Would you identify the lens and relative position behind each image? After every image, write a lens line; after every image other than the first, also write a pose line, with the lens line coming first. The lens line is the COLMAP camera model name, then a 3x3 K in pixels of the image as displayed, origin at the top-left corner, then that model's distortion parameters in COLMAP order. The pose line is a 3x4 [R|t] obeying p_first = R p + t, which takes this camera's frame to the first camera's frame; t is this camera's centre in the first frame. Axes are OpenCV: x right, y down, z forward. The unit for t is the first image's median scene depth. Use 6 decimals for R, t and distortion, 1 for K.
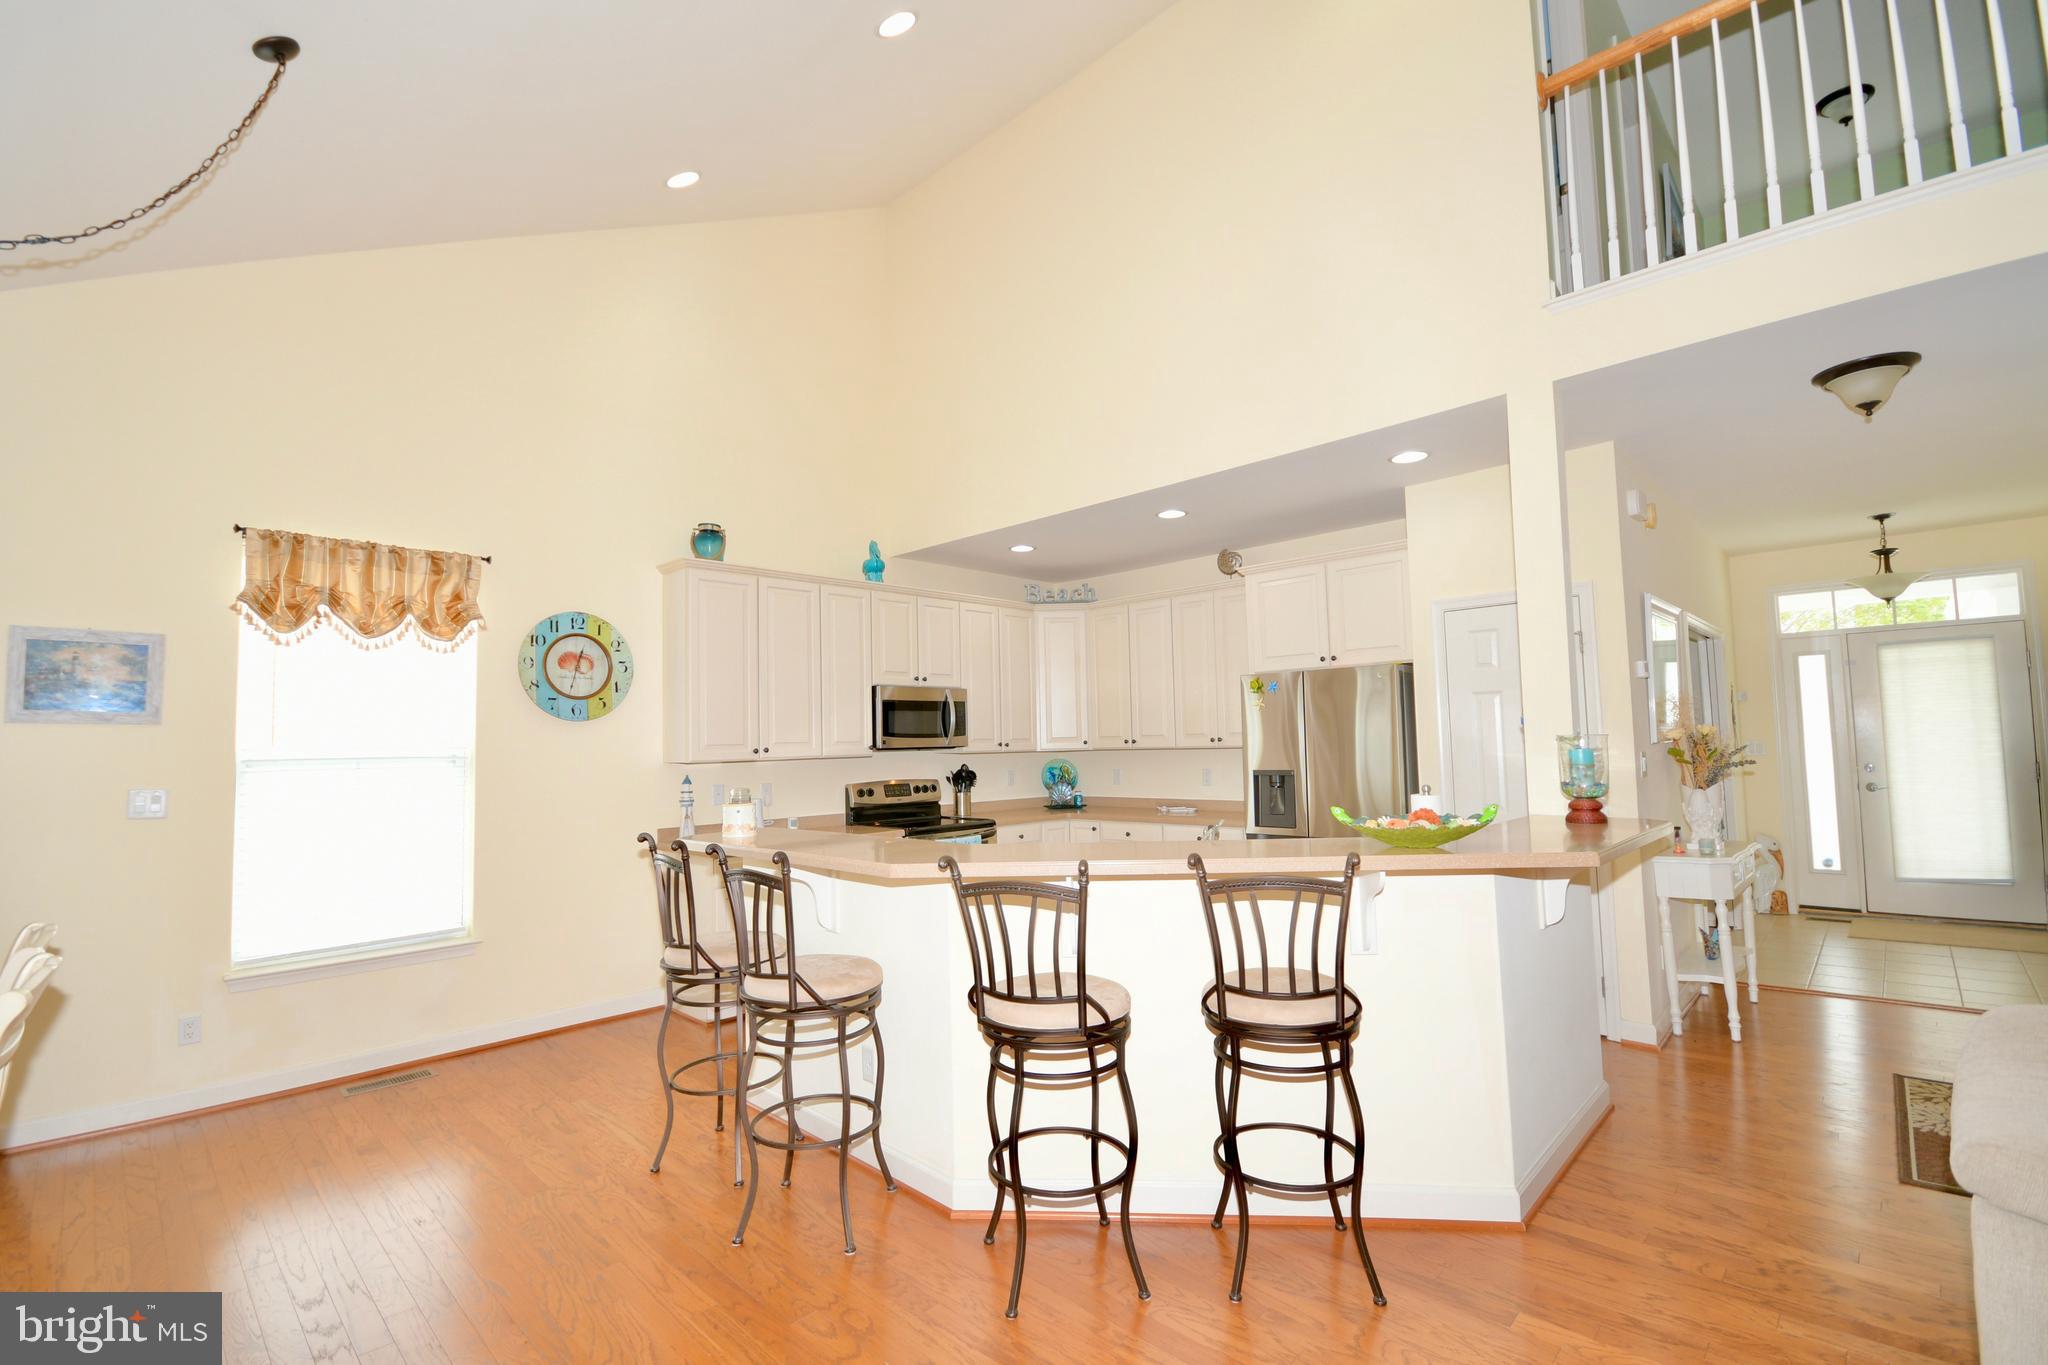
lens RADIAL K [[898.1, 0, 1026.1], [0, 898.1, 689.2], [0, 0, 1]] dist [0.002954, -0.000376]
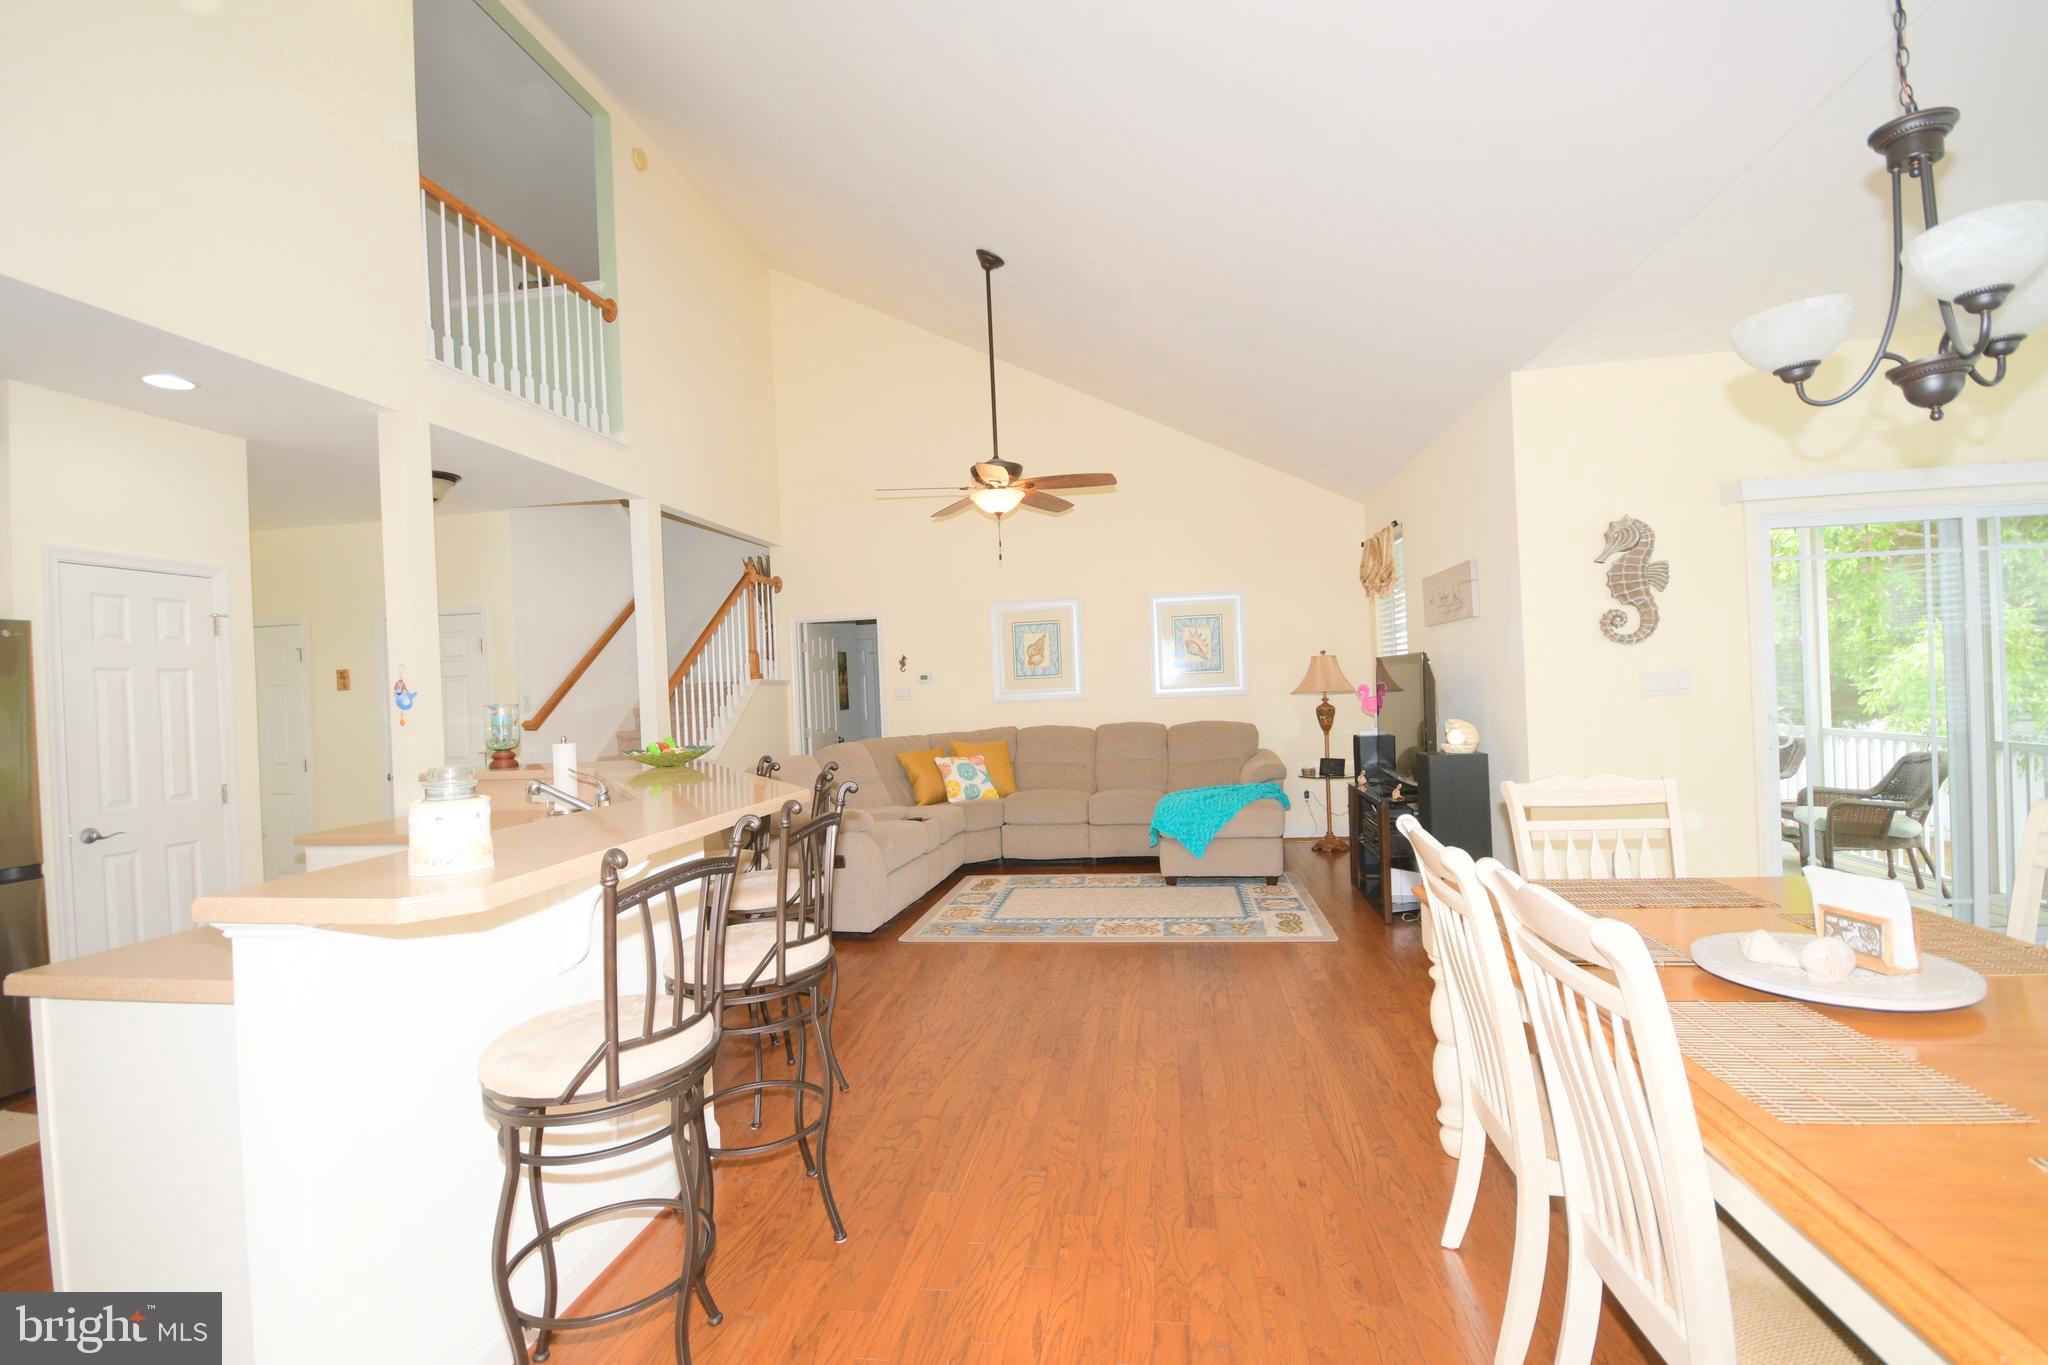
lens RADIAL K [[898.1, 0, 1026.1], [0, 898.1, 689.2], [0, 0, 1]] dist [0.002954, -0.000376]
pose [[-0.578170, 0.047610, 0.814526, -0.696519], [0.006419, 0.998531, -0.053809, 0.076629], [-0.815891, -0.025882, -0.577626, 0.823783]]
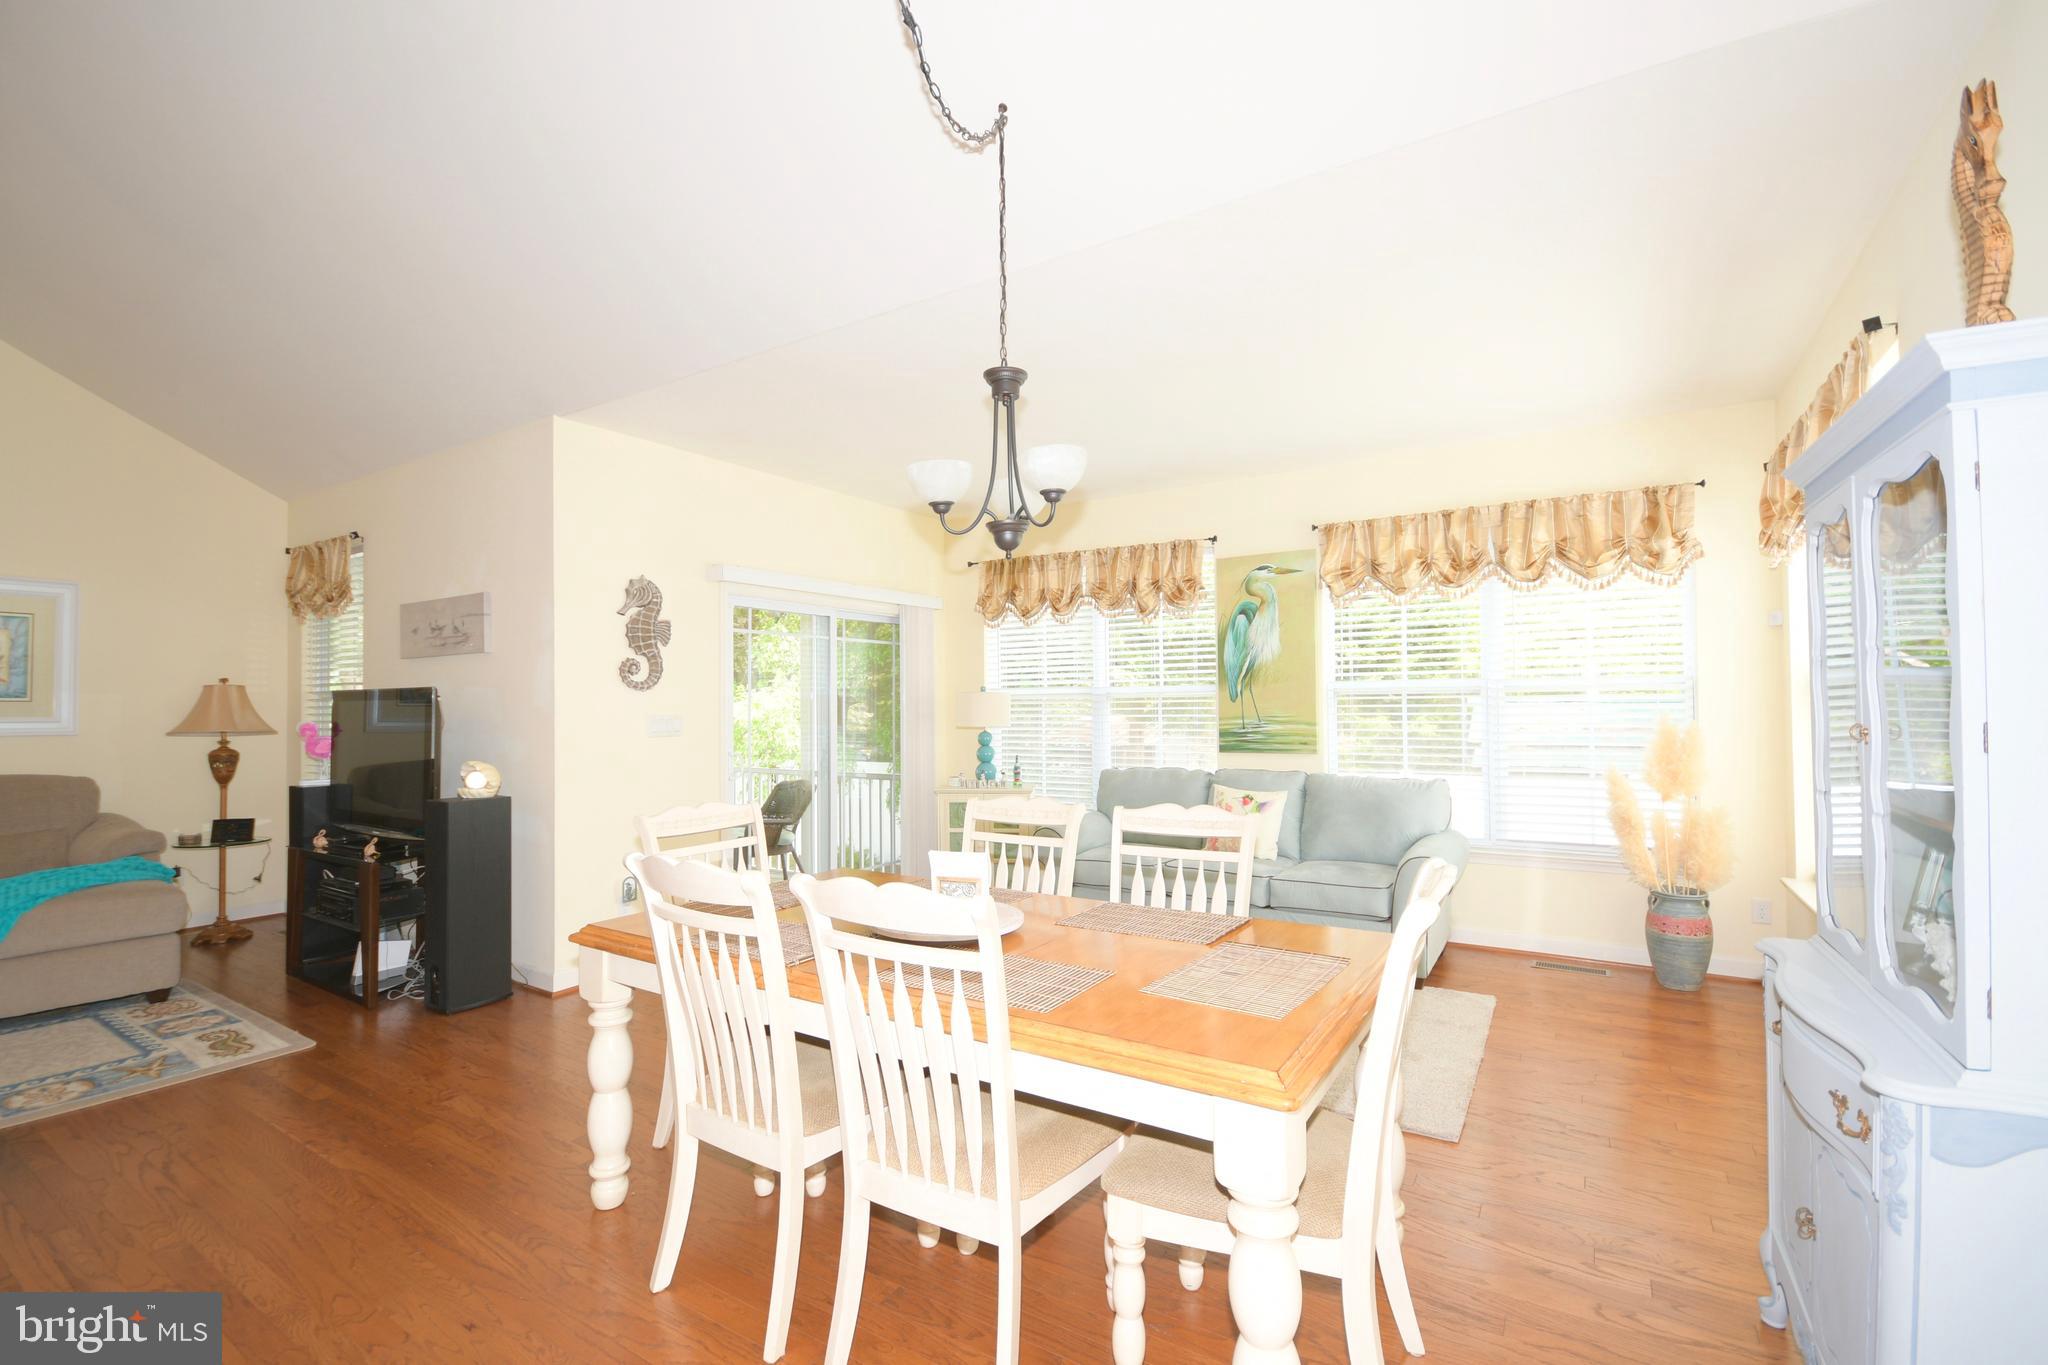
lens RADIAL K [[894.7, 0, 1026.0], [0, 894.7, 688.8], [0, 0, 1]] dist [0.010620, -0.014999]
pose [[-0.978254, 0.028712, -0.205412, -0.516888], [0.044780, 0.996252, -0.074009, 0.078519], [0.202518, -0.081598, -0.975873, 0.878698]]
